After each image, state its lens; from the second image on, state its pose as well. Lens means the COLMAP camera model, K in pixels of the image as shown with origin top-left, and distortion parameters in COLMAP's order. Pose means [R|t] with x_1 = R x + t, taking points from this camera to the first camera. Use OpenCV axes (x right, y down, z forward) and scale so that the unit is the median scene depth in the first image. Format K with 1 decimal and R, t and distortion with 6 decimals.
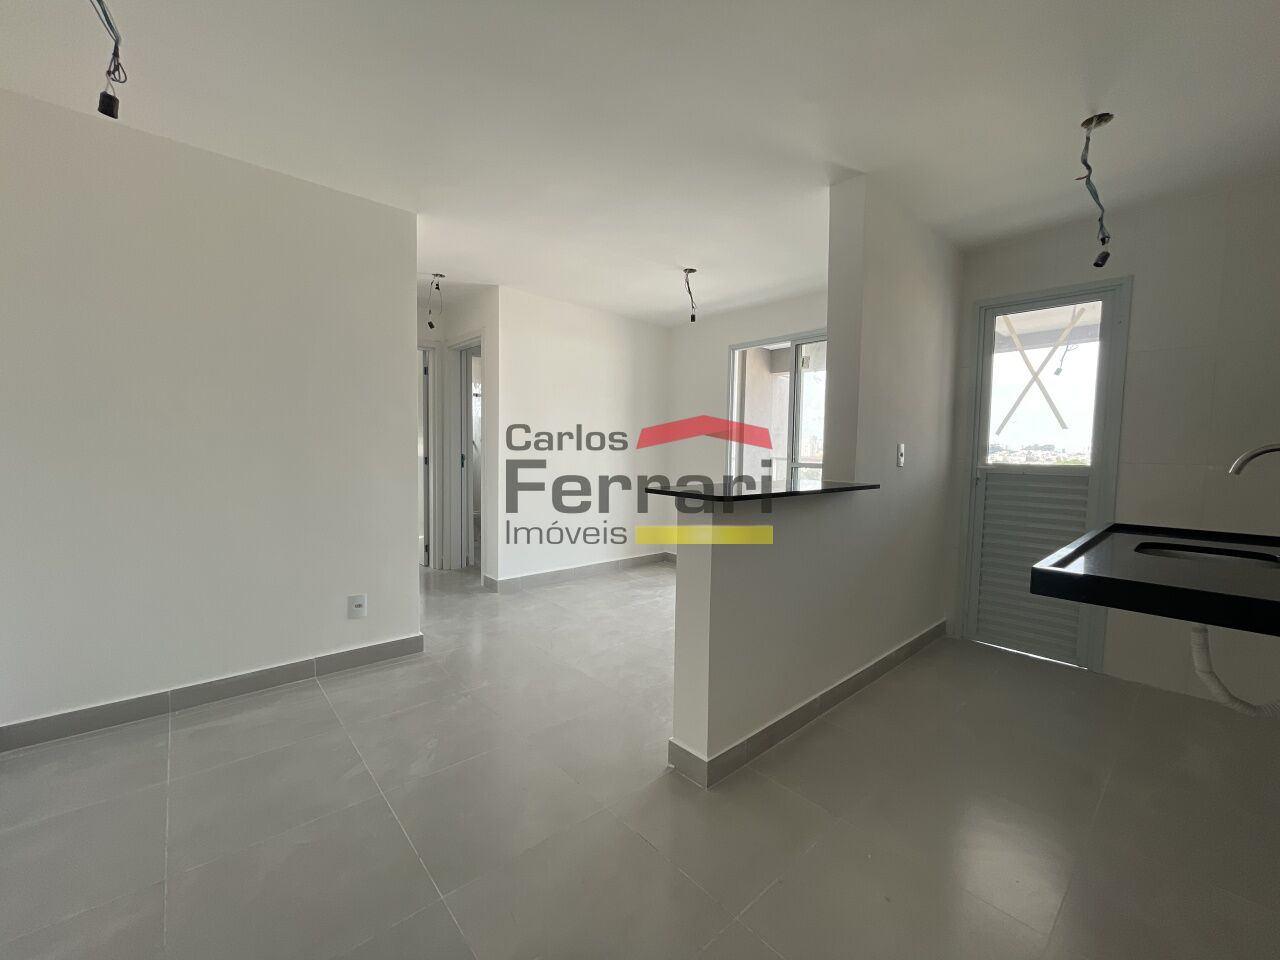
lens RADIAL K [[519.0, 0, 641.7], [0, 519.0, 482.3], [0, 0, 1]] dist [-0.001834, 0.000212]
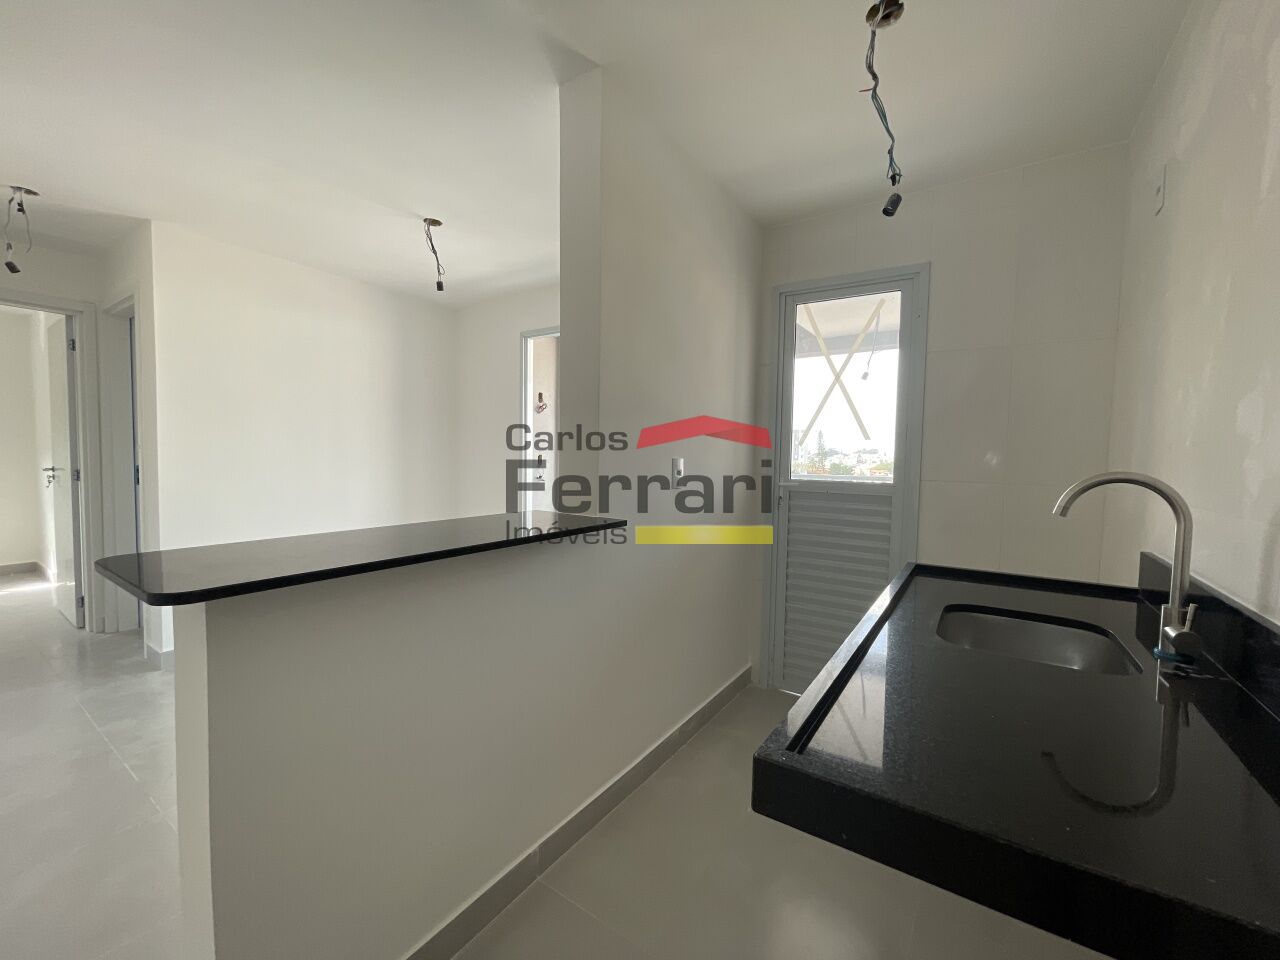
lens RADIAL K [[521.8, 0, 640.7], [0, 521.8, 481.1], [0, 0, 1]] dist [0.000293, -0.001043]
pose [[0.970411, -0.011013, 0.241209, 0.224004], [0.012930, 0.999896, -0.006366, -0.031441], [-0.241114, 0.009296, 0.970452, 0.233609]]
